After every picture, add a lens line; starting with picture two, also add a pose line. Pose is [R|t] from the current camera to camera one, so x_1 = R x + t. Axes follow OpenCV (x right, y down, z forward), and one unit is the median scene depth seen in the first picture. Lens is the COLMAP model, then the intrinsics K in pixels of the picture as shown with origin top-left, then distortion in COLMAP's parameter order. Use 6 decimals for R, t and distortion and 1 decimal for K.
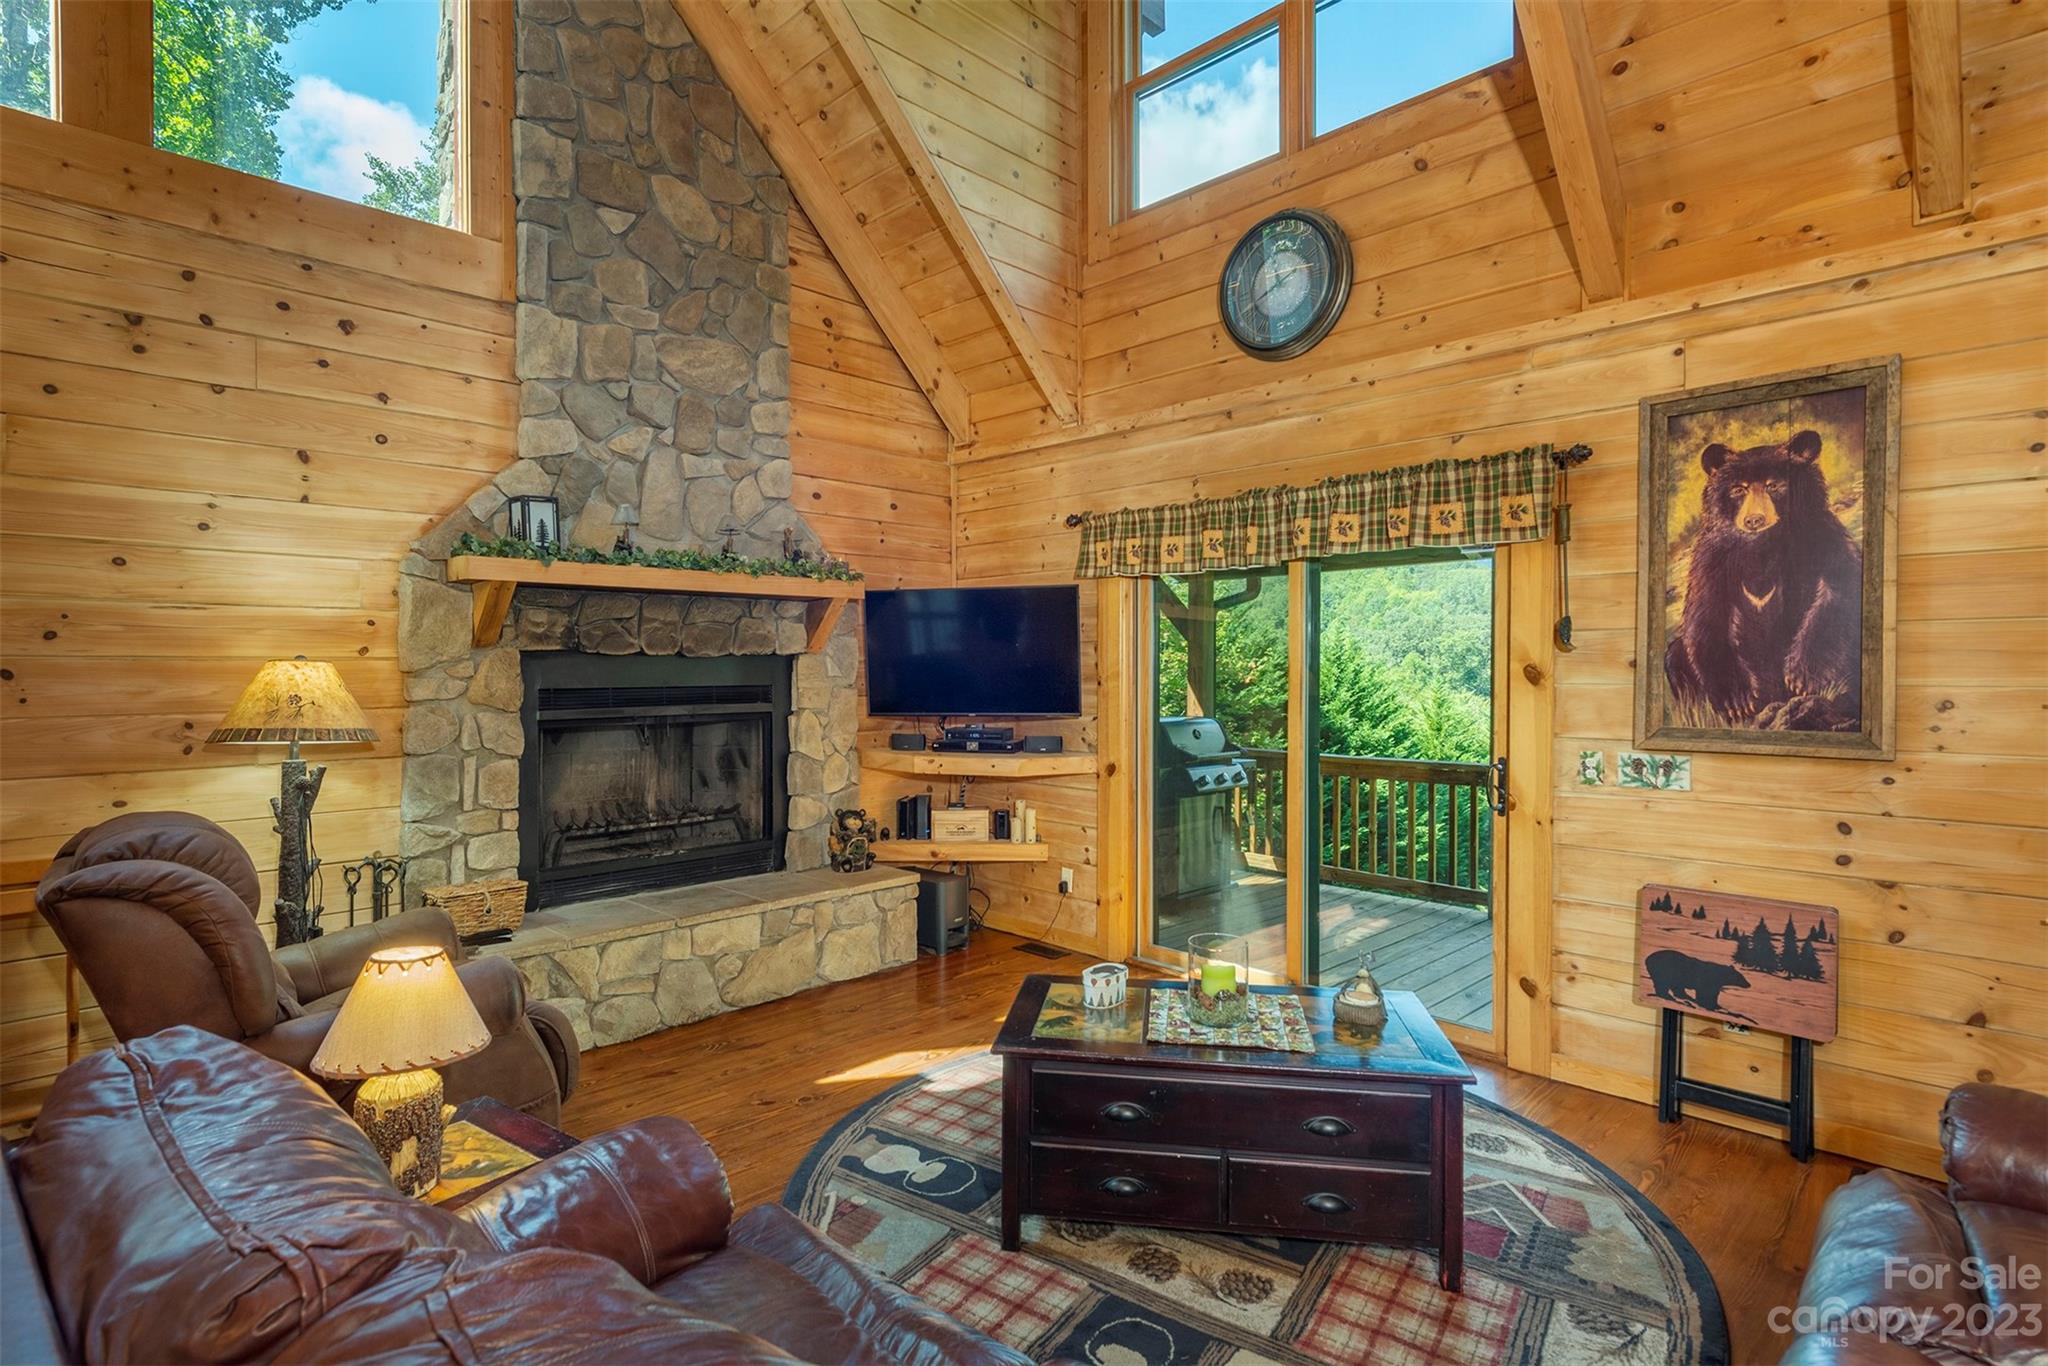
lens RADIAL K [[1003.4, 0, 1023.4], [0, 1003.4, 672.6], [0, 0, 1]] dist [0.018948, -0.008035]
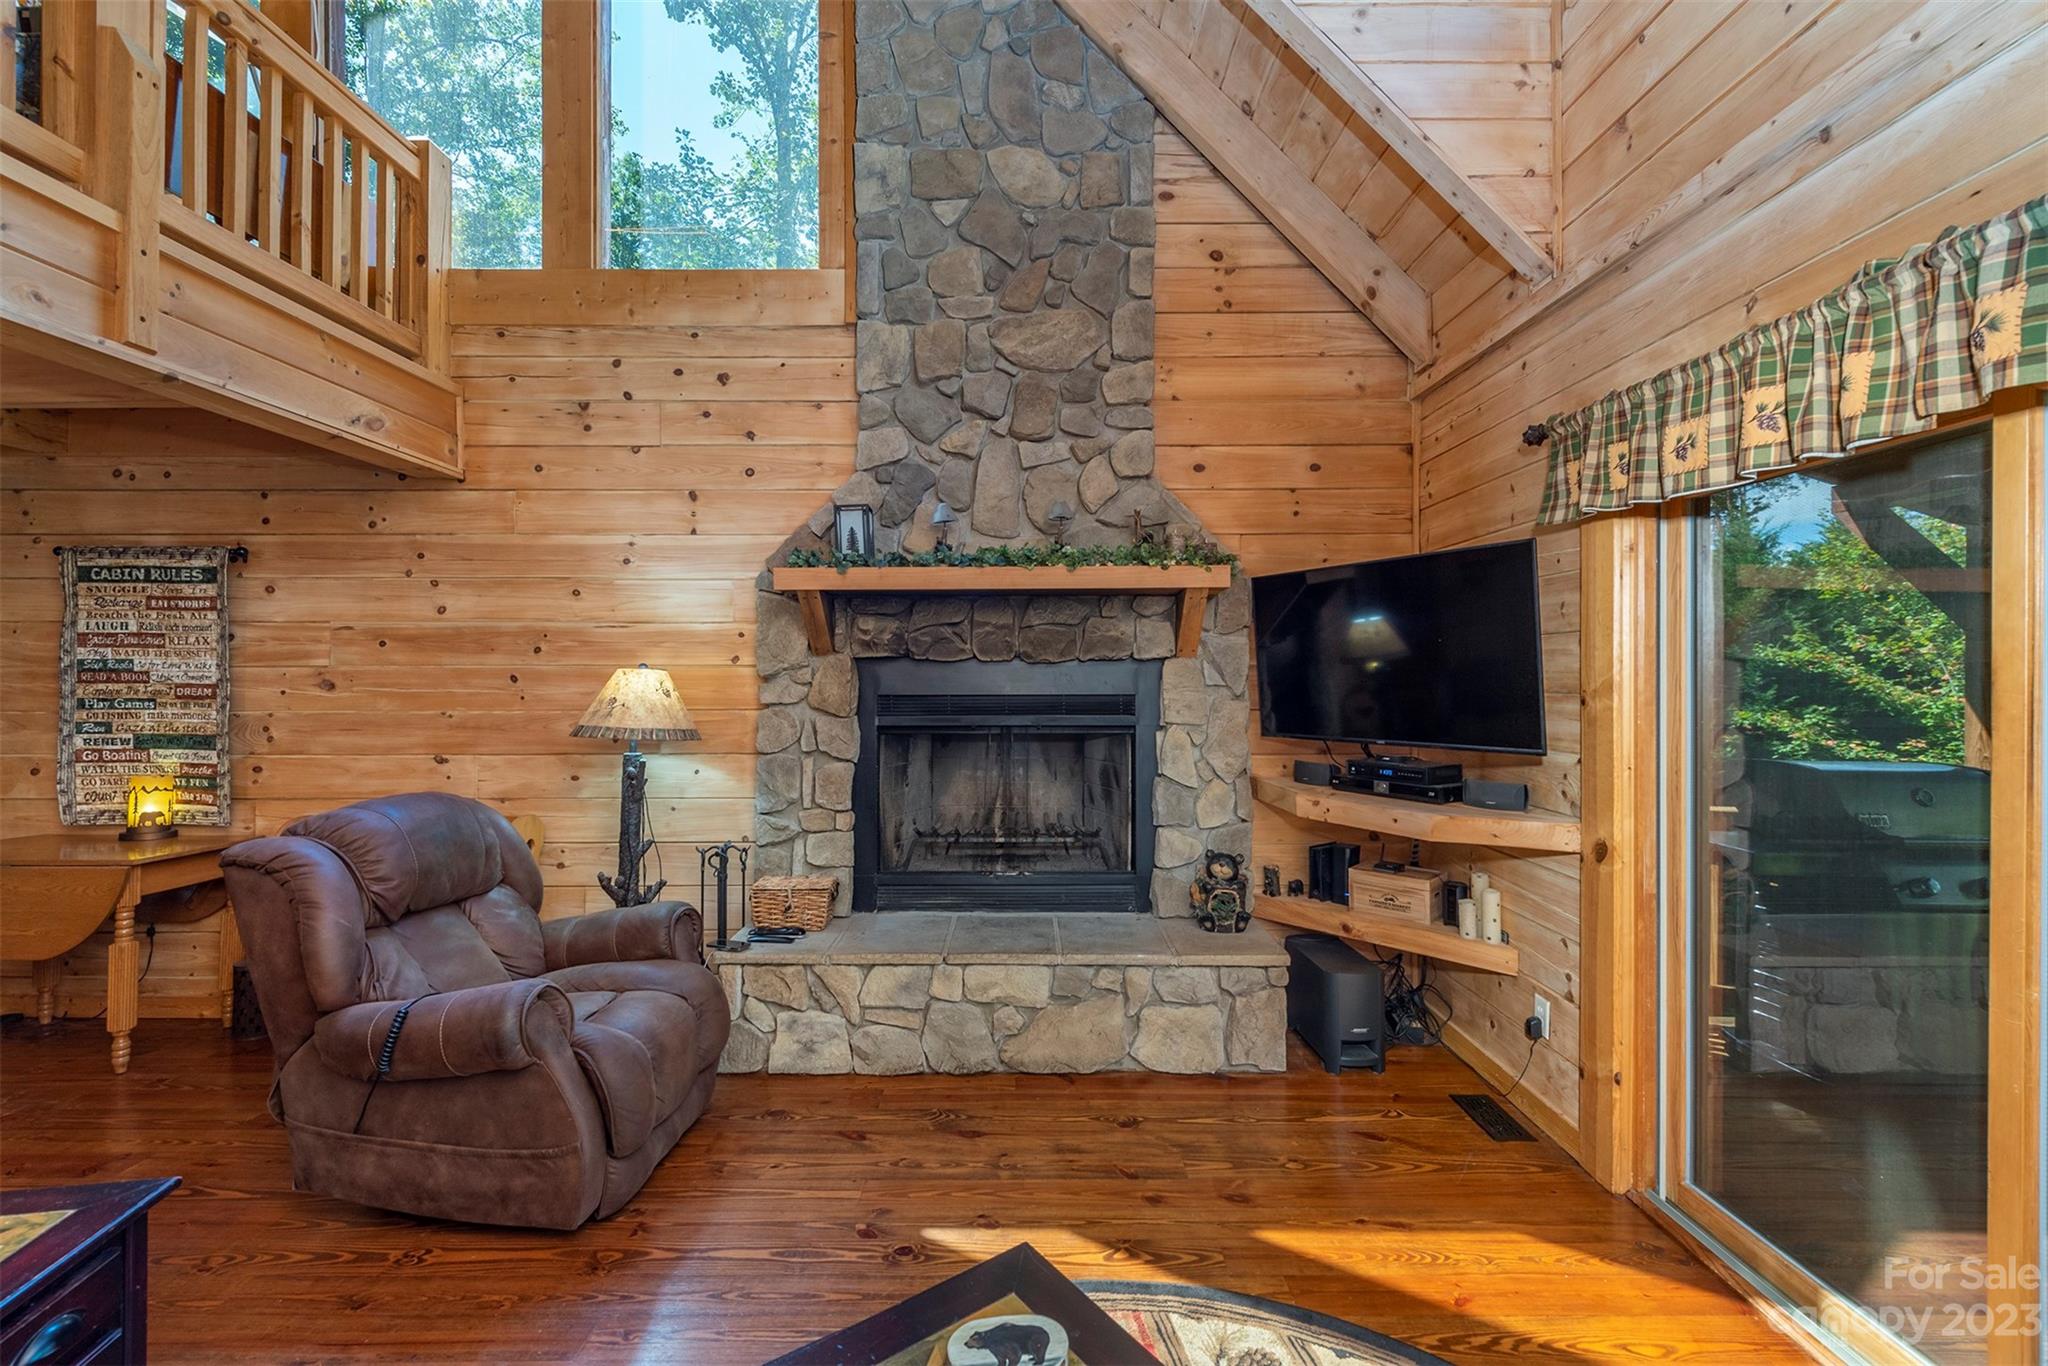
lens RADIAL K [[867.3, 0, 1023.0], [0, 867.3, 673.9], [0, 0, 1]] dist [0.012783, -0.005120]
pose [[0.707659, 0.000078, -0.706554, 0.238444], [-0.004869, 0.999977, -0.004767, -0.001780], [0.706537, 0.006814, 0.707643, 0.470838]]
